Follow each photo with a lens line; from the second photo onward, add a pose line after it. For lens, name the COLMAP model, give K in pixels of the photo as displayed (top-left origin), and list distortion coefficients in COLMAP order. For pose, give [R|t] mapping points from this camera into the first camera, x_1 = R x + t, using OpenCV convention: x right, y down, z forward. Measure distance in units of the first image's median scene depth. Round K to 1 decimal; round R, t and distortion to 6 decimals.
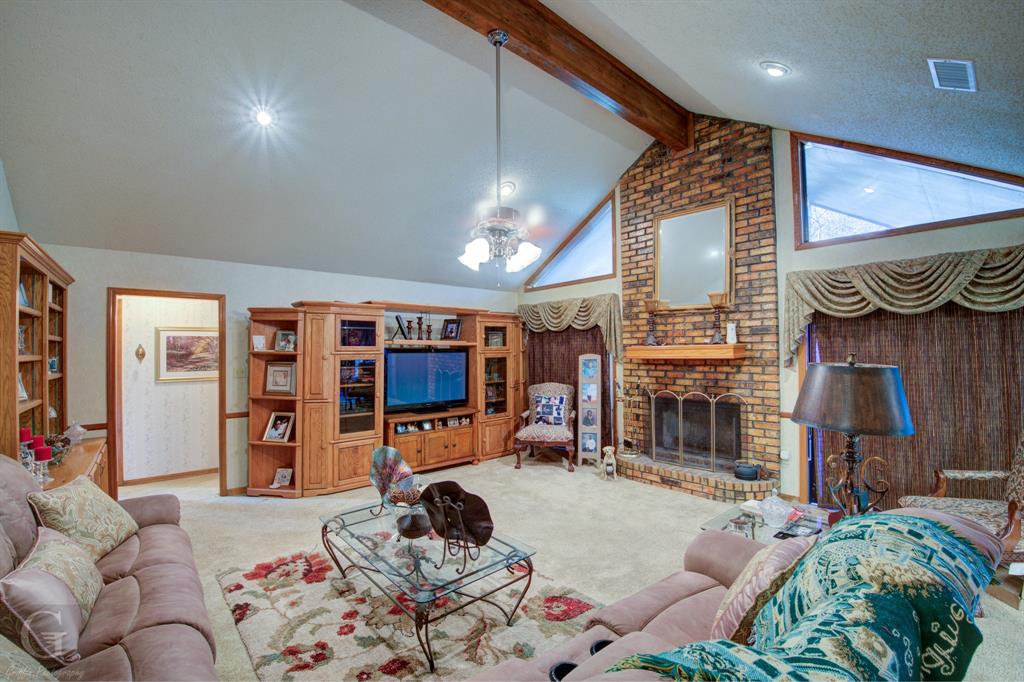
lens RADIAL K [[436.6, 0, 510.8], [0, 436.6, 342.7], [0, 0, 1]] dist [-0.013685, -0.000102]
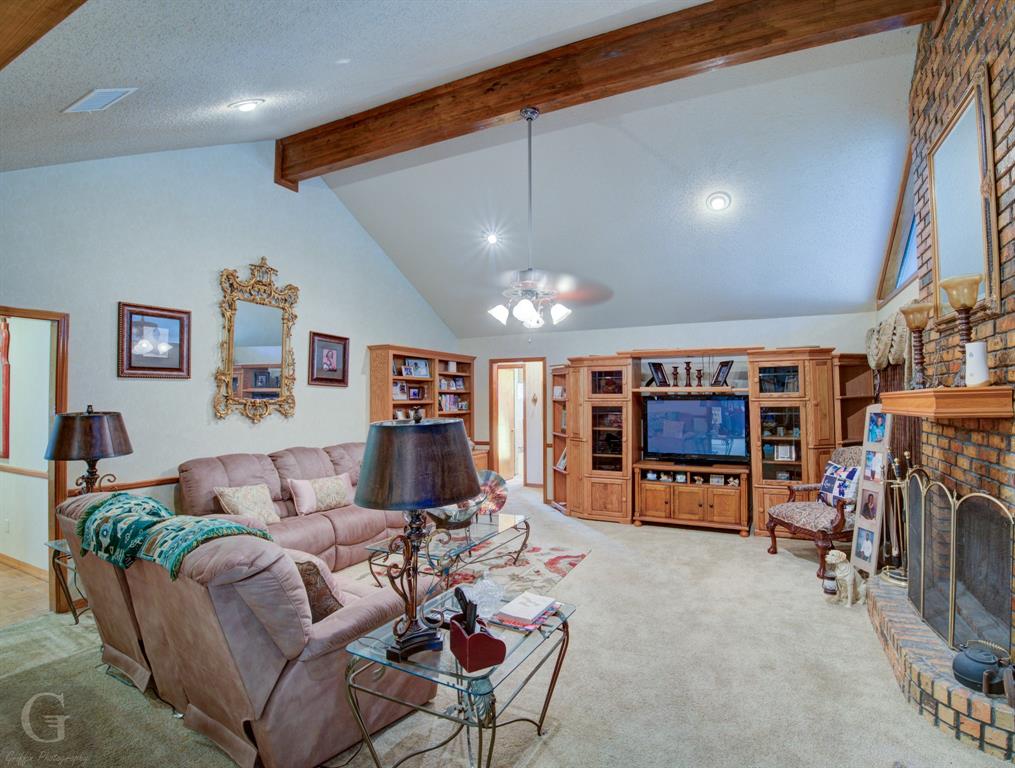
lens RADIAL K [[448.1, 0, 506.3], [0, 448.1, 386.4], [0, 0, 1]] dist [-0.000893, -0.000143]
pose [[0.432948, -0.021331, -0.901166, 0.546287], [0.018187, 0.999723, -0.014926, 0.000736], [0.901235, -0.009927, 0.433216, 0.259009]]
